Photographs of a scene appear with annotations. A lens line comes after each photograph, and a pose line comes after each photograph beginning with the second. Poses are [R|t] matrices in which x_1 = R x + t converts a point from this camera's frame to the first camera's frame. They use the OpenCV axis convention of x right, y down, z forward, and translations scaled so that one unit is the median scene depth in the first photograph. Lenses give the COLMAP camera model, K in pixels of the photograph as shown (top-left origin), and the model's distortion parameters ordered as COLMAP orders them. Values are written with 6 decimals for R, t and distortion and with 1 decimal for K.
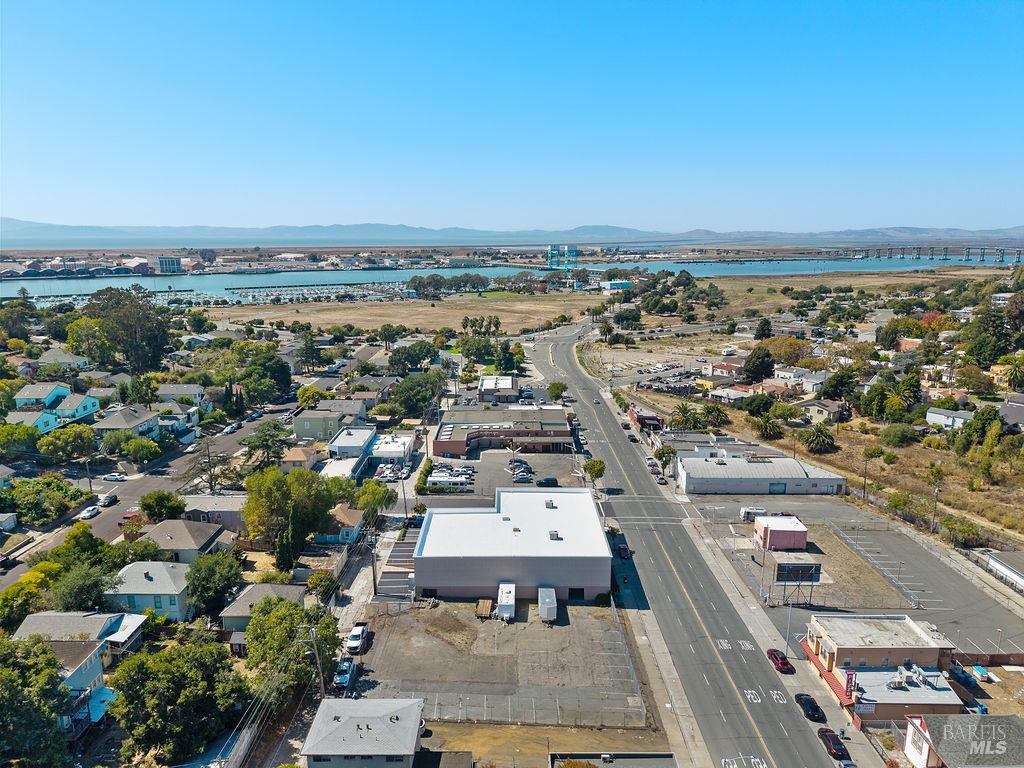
lens RADIAL K [[688.6, 0, 507.7], [0, 688.6, 362.6], [0, 0, 1]] dist [0.036860, -0.045365]
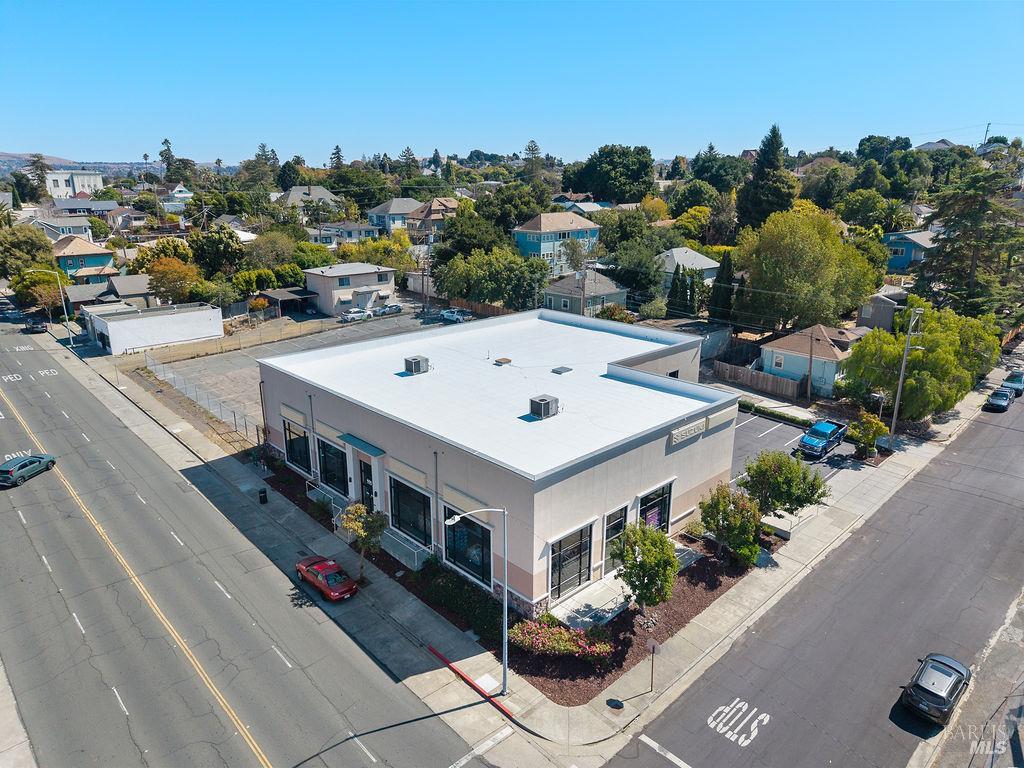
lens RADIAL K [[688.6, 0, 507.7], [0, 688.6, 362.6], [0, 0, 1]] dist [0.036860, -0.045365]
pose [[-0.726639, 0.180883, -0.662780, 0.209178], [-0.128672, 0.911815, 0.389918, 0.043439], [0.674862, 0.368611, -0.639286, 0.864532]]
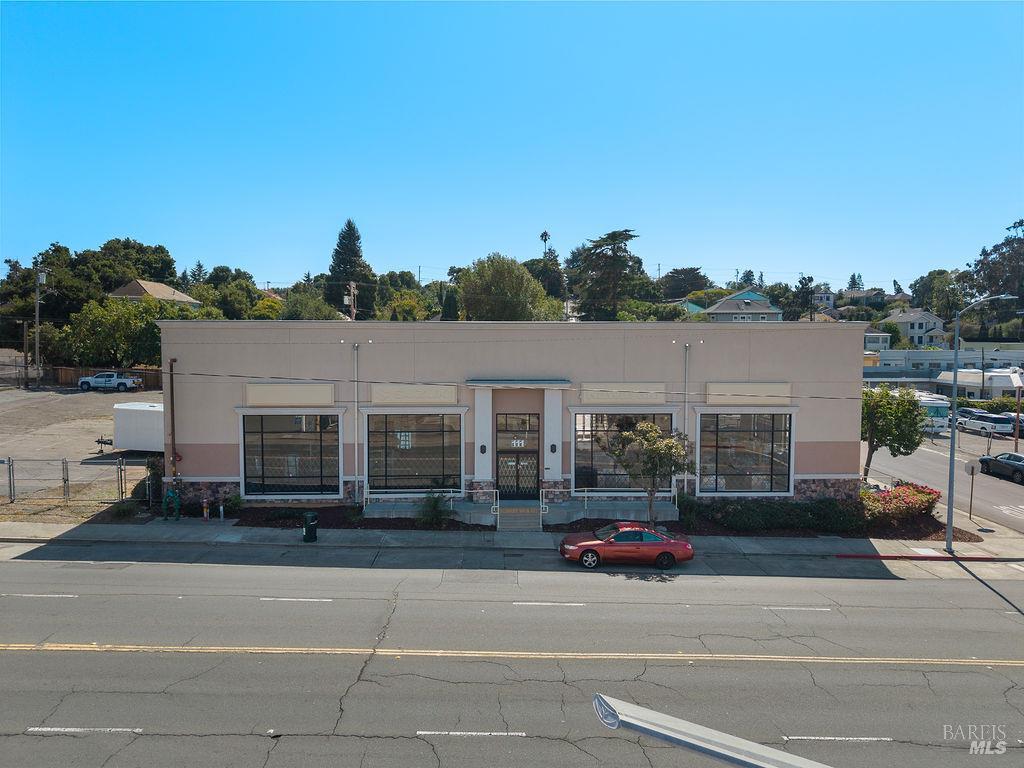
lens RADIAL K [[688.6, 0, 507.7], [0, 688.6, 362.6], [0, 0, 1]] dist [0.036860, -0.045365]
pose [[0.026379, 0.034356, -0.999061, 0.252685], [-0.189768, 0.981408, 0.028738, 0.159850], [0.981475, 0.188832, 0.032408, 0.680628]]
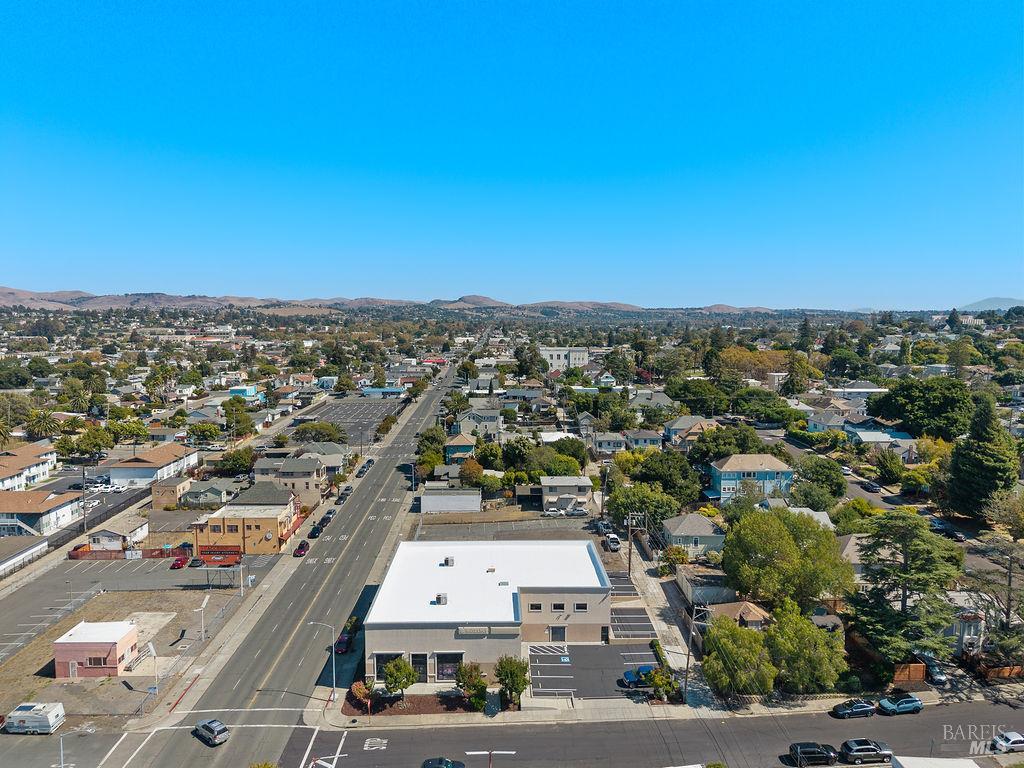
lens RADIAL K [[674.4, 0, 512.0], [0, 674.4, 384.0], [0, 0, 1]] dist [0.026525, -0.048162]
pose [[-0.999728, -0.001569, -0.023278, 0.004726], [-0.008121, 0.958744, 0.284154, -0.139595], [0.021871, 0.284266, -0.958496, 1.151137]]
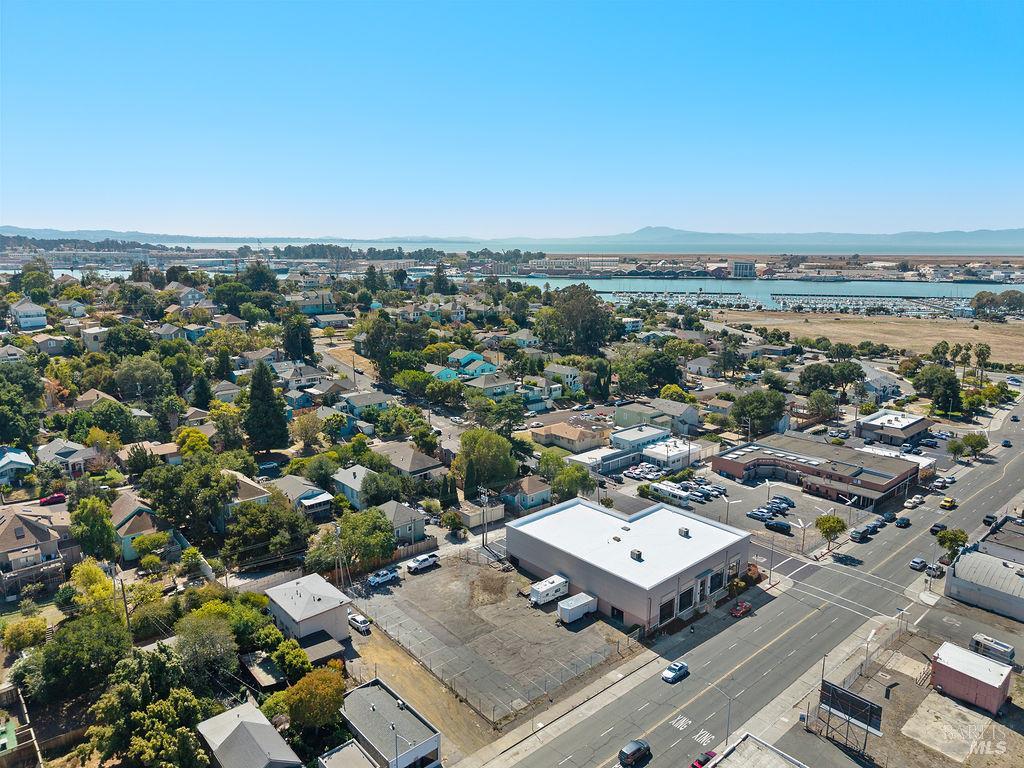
lens RADIAL K [[688.6, 0, 507.7], [0, 688.6, 362.6], [0, 0, 1]] dist [0.036860, -0.045365]
pose [[0.668056, 0.133082, -0.732113, 0.404415], [-0.139690, 0.988814, 0.052276, -0.026481], [0.730881, 0.067346, 0.679174, 0.127435]]
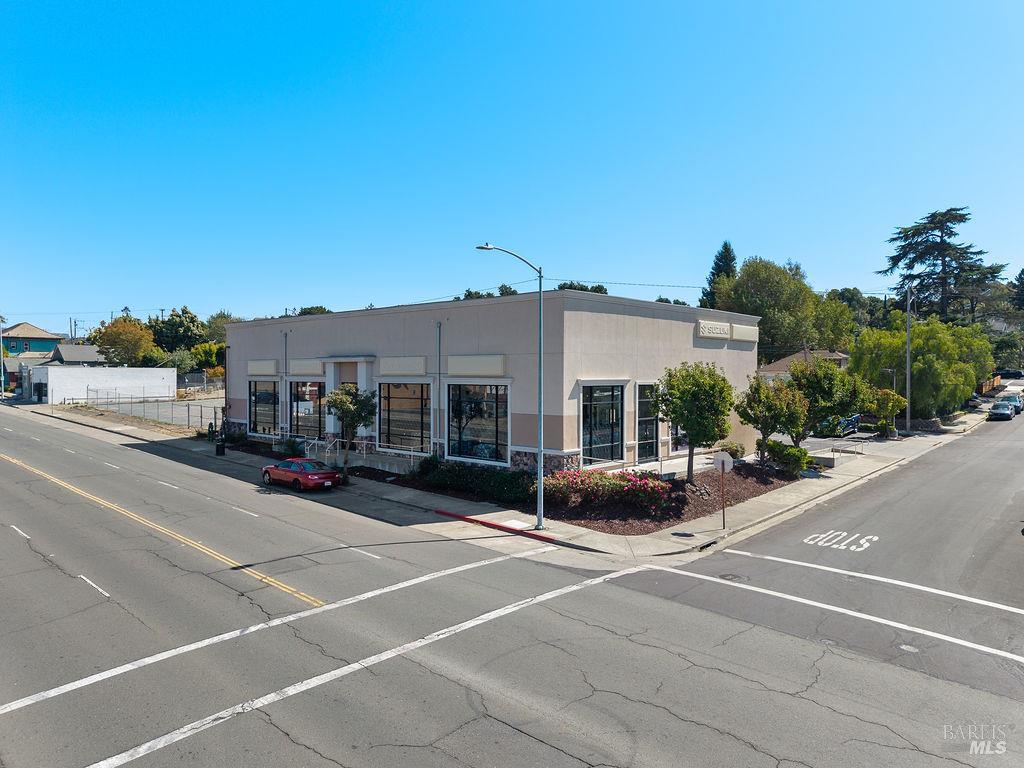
lens RADIAL K [[688.6, 0, 507.7], [0, 688.6, 362.6], [0, 0, 1]] dist [0.036860, -0.045365]
pose [[-0.677922, -0.010646, -0.735057, 0.212910], [-0.139609, 0.983563, 0.114512, 0.139547], [0.721756, 0.180251, -0.668265, 0.862977]]
